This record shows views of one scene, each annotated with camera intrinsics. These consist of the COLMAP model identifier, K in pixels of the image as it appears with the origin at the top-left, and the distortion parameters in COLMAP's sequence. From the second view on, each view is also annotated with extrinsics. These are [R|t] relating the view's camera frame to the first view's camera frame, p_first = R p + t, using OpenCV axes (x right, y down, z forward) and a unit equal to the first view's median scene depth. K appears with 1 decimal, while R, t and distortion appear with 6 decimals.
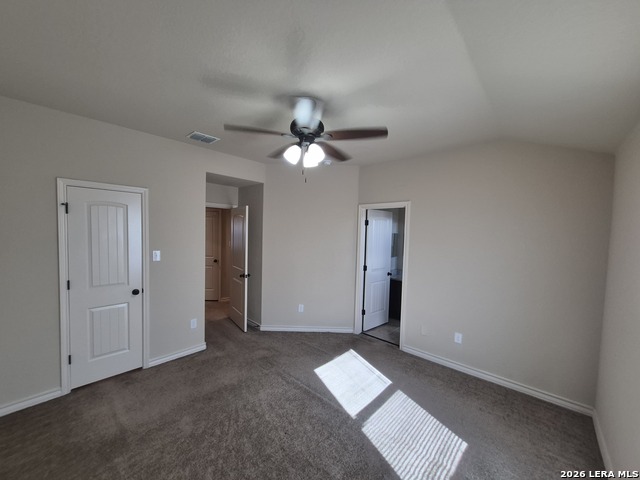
lens RADIAL K [[251.7, 0, 315.3], [0, 251.7, 243.4], [0, 0, 1]] dist [0.009504, -0.000293]
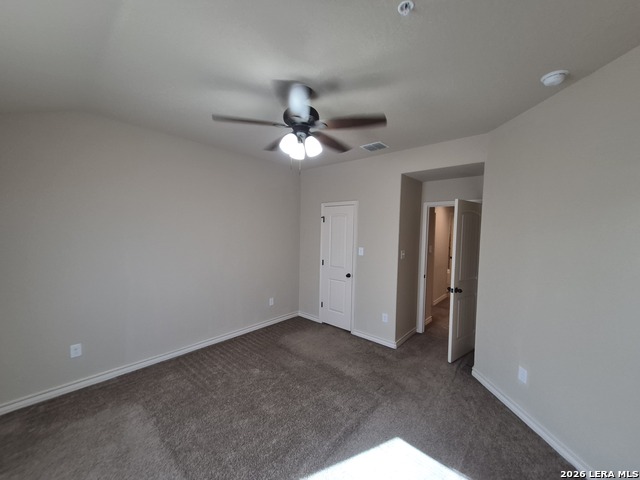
lens RADIAL K [[251.7, 0, 315.3], [0, 251.7, 243.4], [0, 0, 1]] dist [0.009504, -0.000293]
pose [[0.020972, 0.033595, -0.999215, 0.669710], [-0.060049, 0.997673, 0.032283, -0.020518], [0.997975, 0.059325, 0.022941, 0.763692]]
